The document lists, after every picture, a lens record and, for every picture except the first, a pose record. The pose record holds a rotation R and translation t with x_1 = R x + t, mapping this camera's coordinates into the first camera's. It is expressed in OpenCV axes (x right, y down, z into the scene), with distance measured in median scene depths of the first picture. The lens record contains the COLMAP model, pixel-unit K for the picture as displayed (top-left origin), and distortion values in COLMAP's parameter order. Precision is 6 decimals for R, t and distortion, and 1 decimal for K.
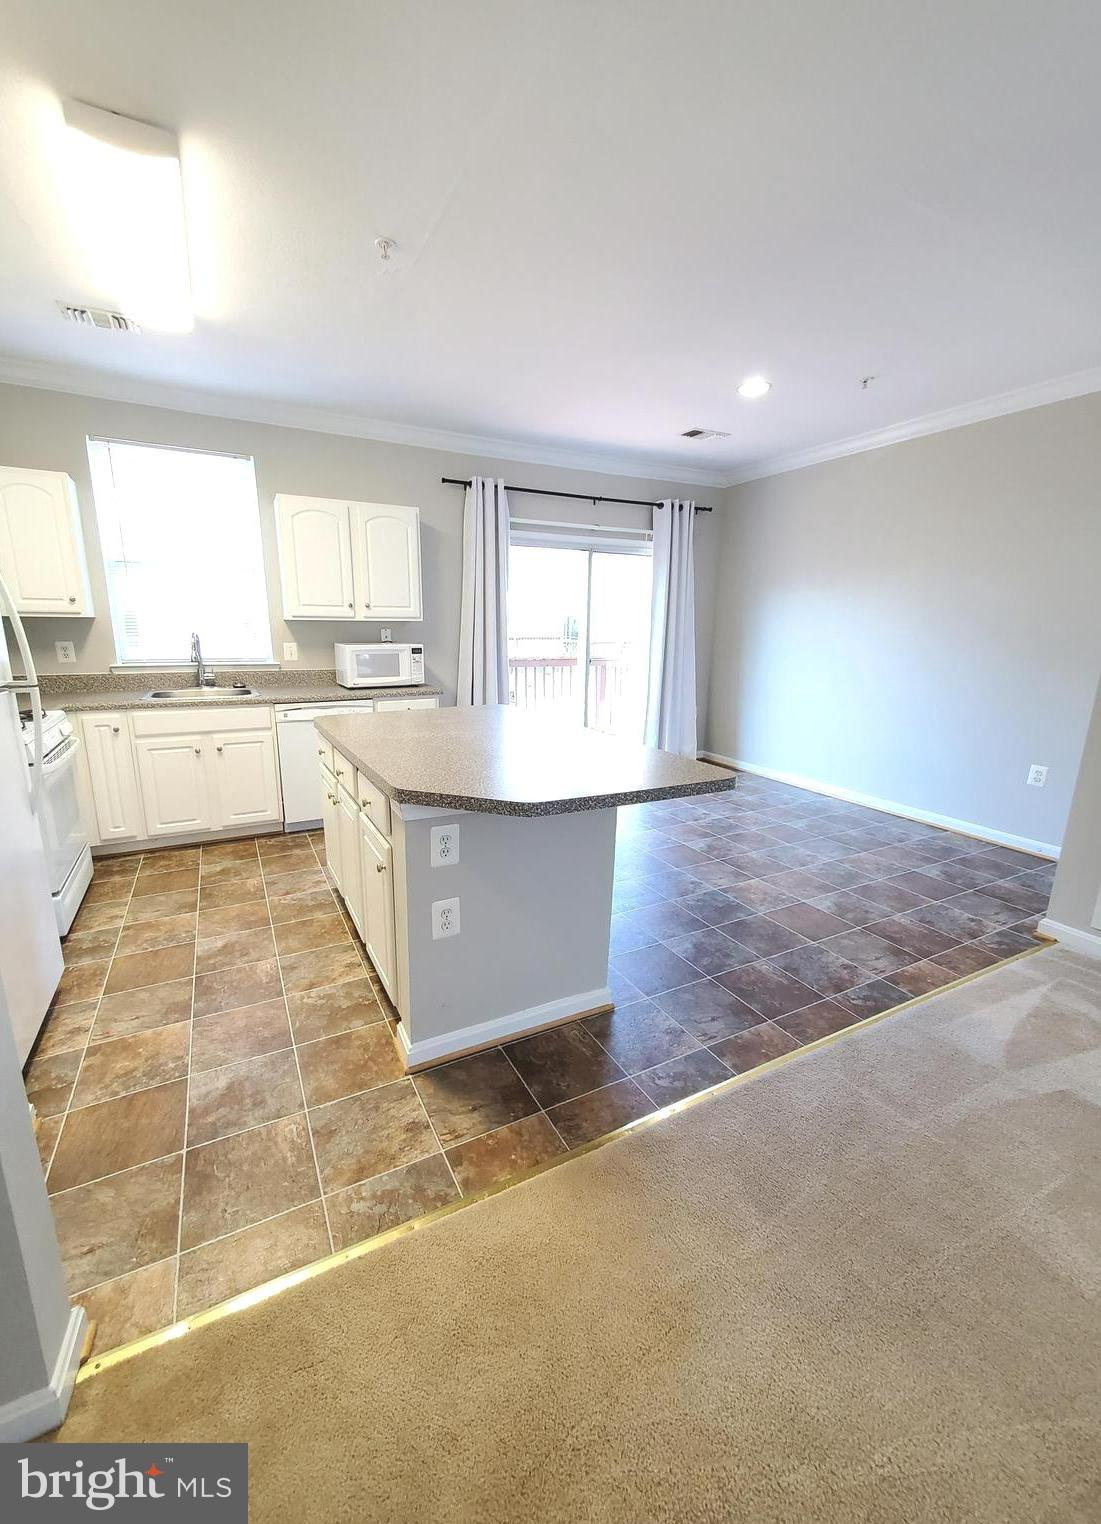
lens RADIAL K [[608.5, 0, 528.7], [0, 608.5, 765.3], [0, 0, 1]] dist [0.008411, 0.000079]
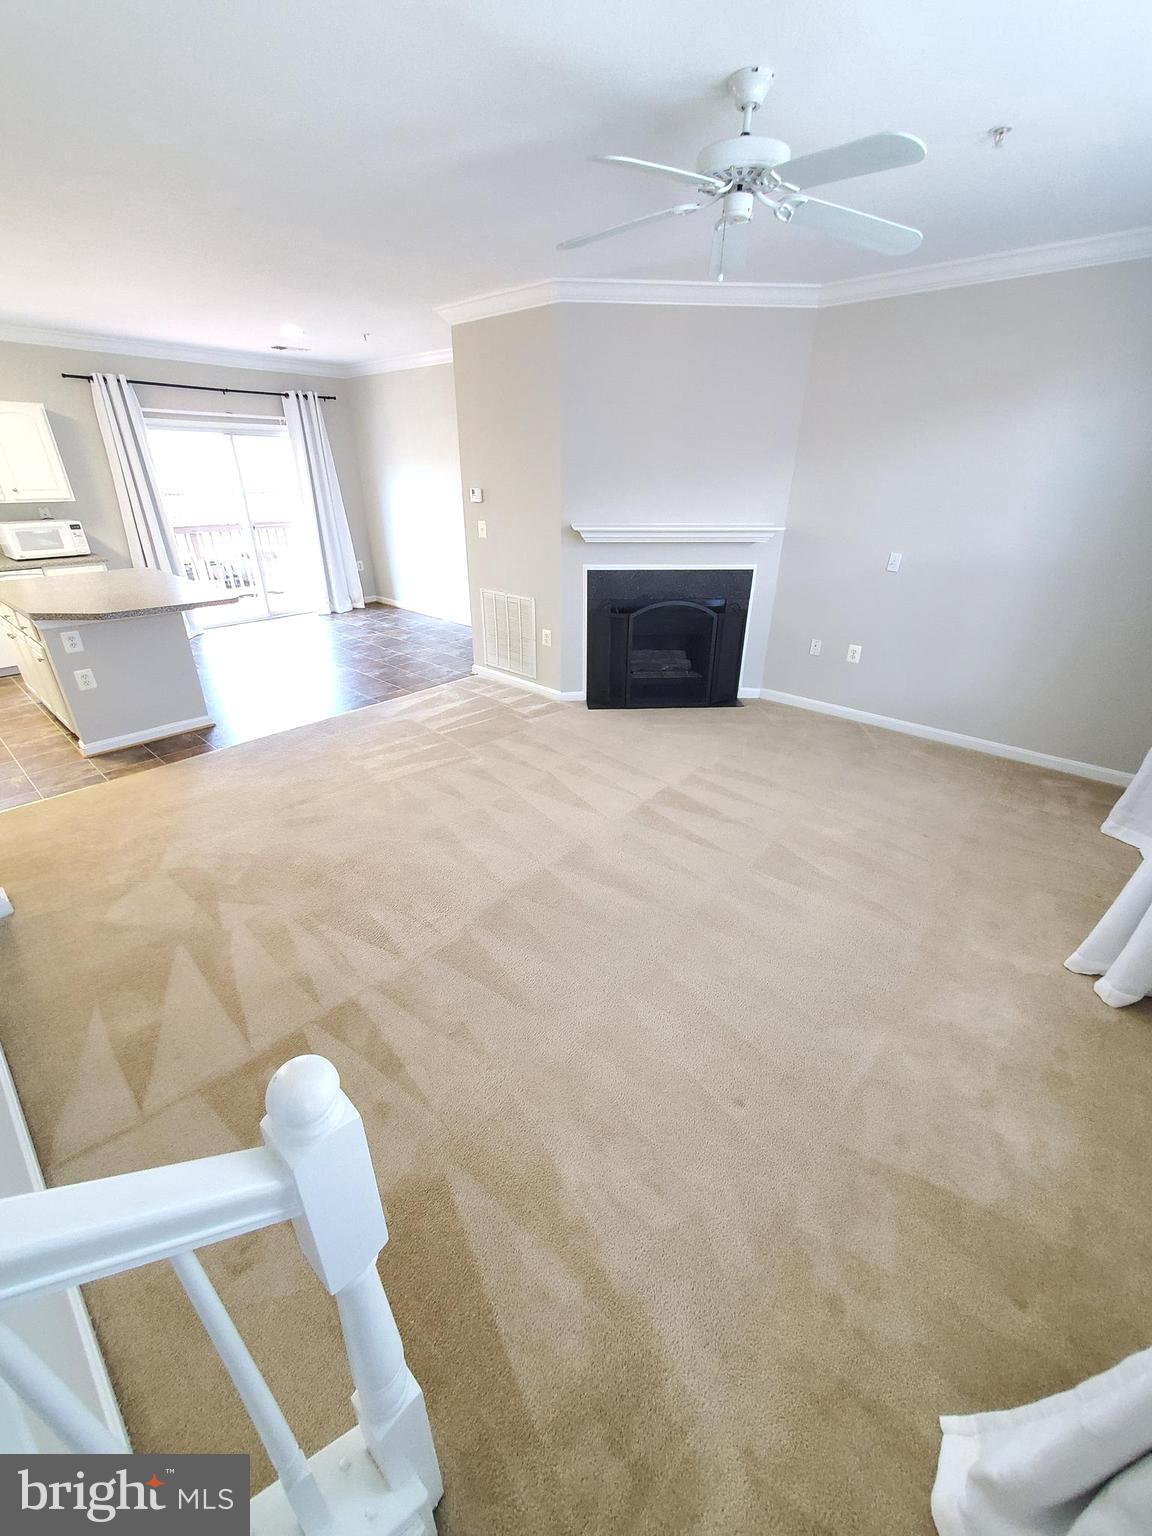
lens RADIAL K [[611.8, 0, 580.8], [0, 611.8, 766.7], [0, 0, 1]] dist [0.009095, 0.000005]
pose [[0.929601, -0.164380, 0.329881, 0.305403], [0.085286, 0.966680, 0.241365, 0.080598], [-0.358565, -0.196239, 0.912645, -0.689060]]
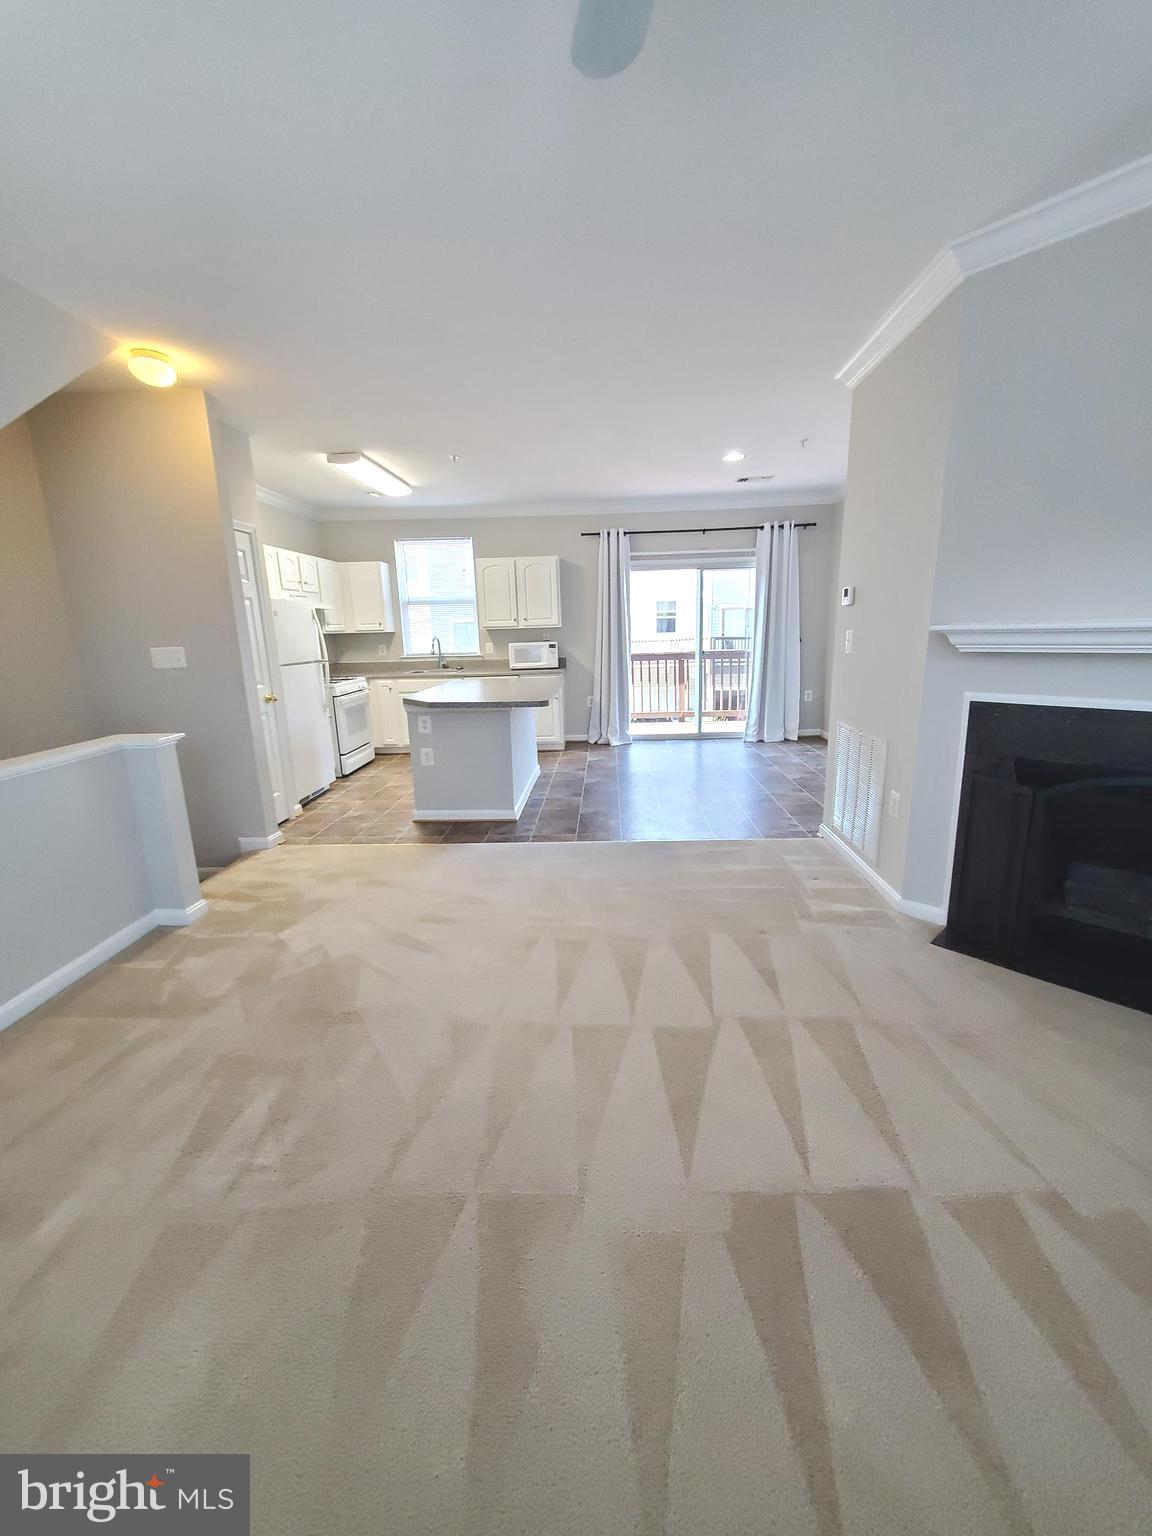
lens RADIAL K [[605.8, 0, 582.0], [0, 605.8, 769.2], [0, 0, 1]] dist [0.002272, 0.000090]
pose [[0.873392, 0.078389, -0.480668, 0.689493], [-0.075716, 0.996816, 0.024984, 0.088208], [0.481096, 0.014573, 0.876547, -0.349085]]
